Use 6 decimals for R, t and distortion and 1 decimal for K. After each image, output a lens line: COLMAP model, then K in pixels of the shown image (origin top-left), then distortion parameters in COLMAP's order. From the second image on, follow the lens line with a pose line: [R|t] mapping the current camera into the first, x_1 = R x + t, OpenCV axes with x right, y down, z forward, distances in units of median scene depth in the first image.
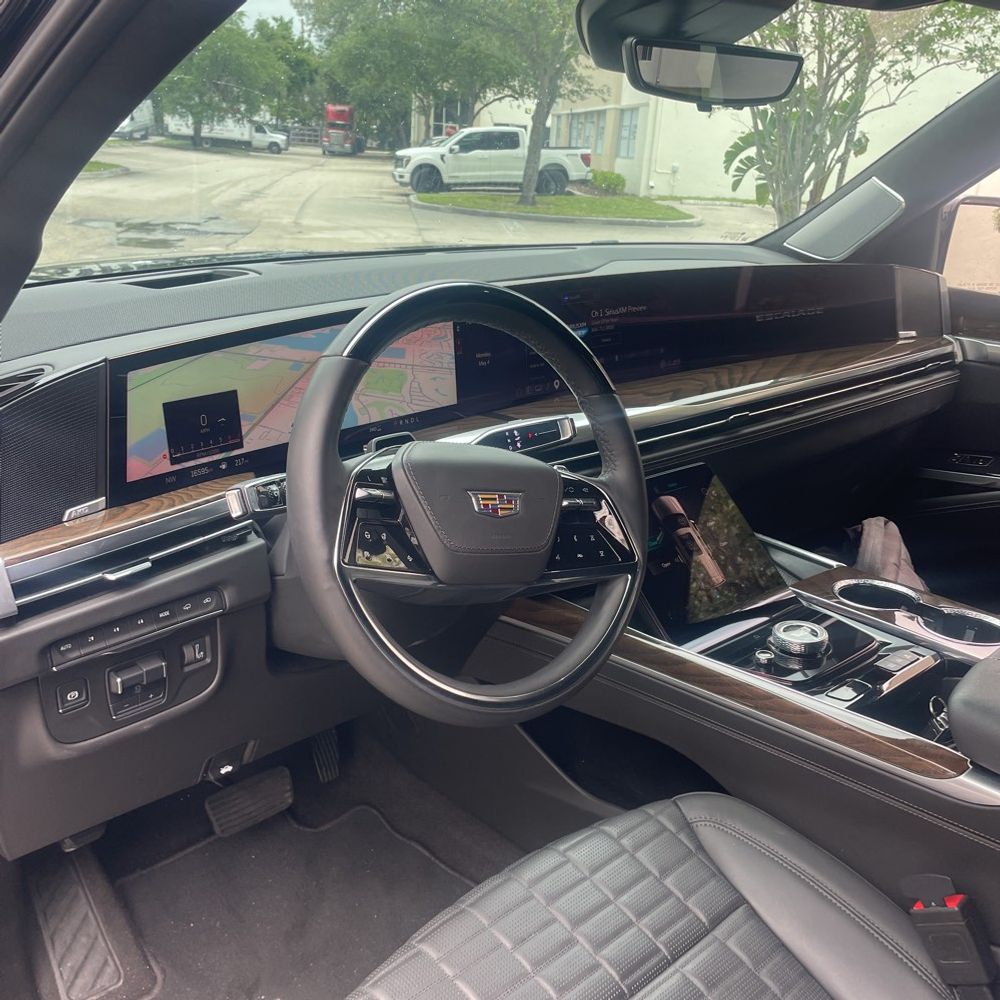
lens RADIAL K [[978.4, 0, 500.0], [0, 978.4, 500.0], [0, 0, 1]] dist [0.051955, -0.001375]
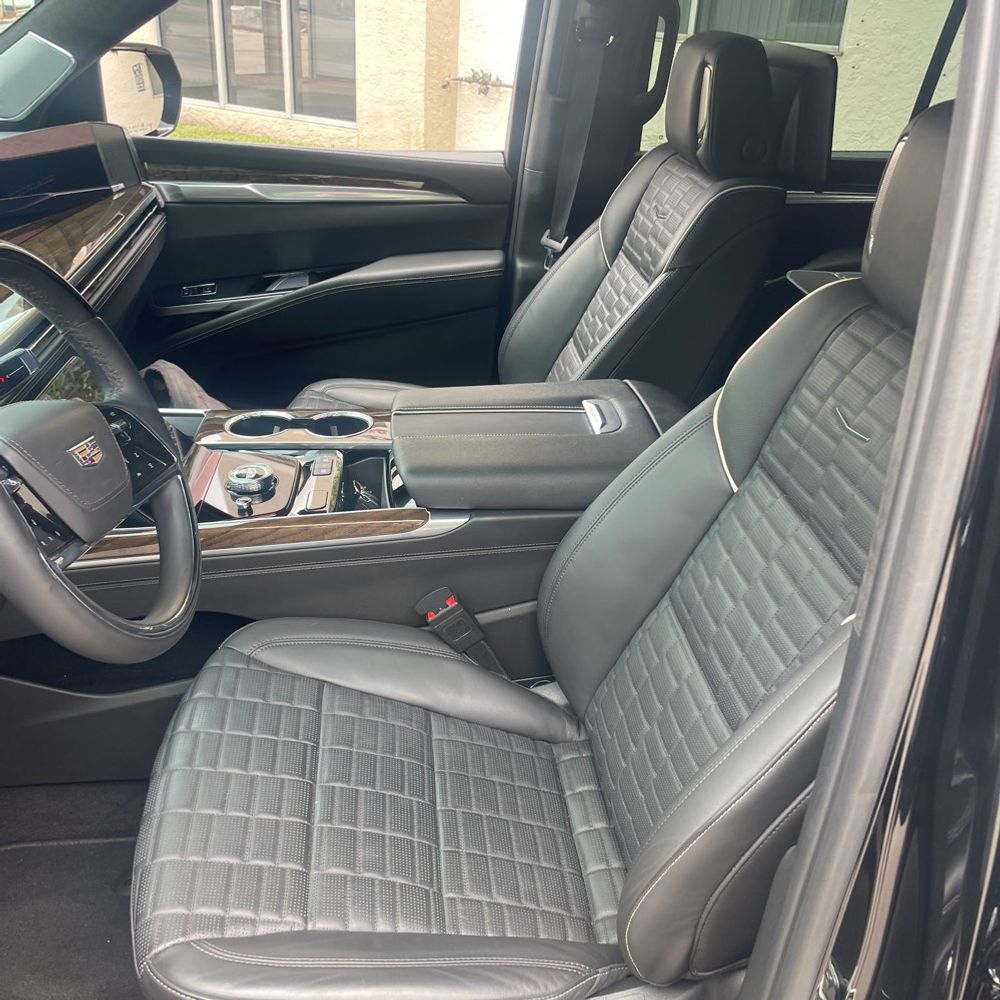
lens RADIAL K [[973.7, 0, 500.0], [0, 973.7, 500.0], [0, 0, 1]] dist [0.010564, 0.000351]
pose [[0.602445, -0.381006, 0.701352, -0.378996], [0.247175, 0.924572, 0.289951, -0.110939], [-0.758923, -0.001323, 0.651179, 0.009962]]
